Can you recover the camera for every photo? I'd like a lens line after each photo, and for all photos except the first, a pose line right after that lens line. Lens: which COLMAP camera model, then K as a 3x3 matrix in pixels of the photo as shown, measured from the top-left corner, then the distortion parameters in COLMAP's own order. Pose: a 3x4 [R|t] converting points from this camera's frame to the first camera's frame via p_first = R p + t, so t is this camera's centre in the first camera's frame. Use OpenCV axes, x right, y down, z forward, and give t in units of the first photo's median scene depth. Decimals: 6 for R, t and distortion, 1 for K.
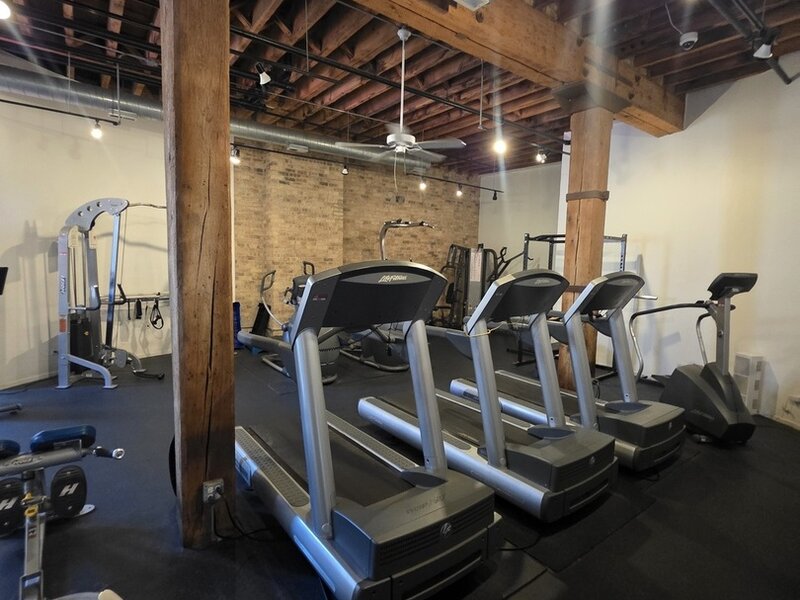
lens RADIAL K [[425.5, 0, 398.9], [0, 425.5, 299.9], [0, 0, 1]] dist [0.003591, -0.001182]
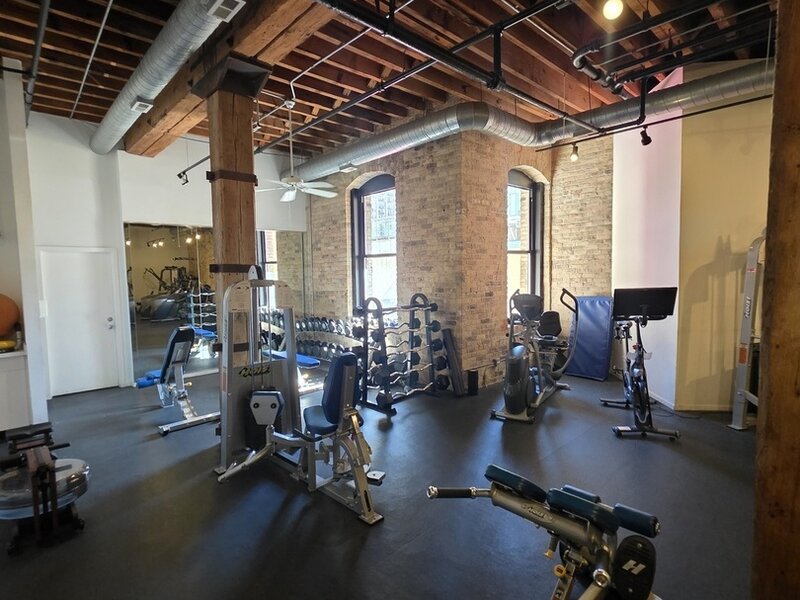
lens RADIAL K [[425.5, 0, 398.9], [0, 425.5, 305.8], [0, 0, 1]] dist [0.003591, -0.001182]
pose [[0.101534, 0.042948, -0.993905, -0.021672], [-0.068812, 0.996978, 0.036052, -0.021650], [0.992449, 0.064732, 0.104183, 0.226001]]
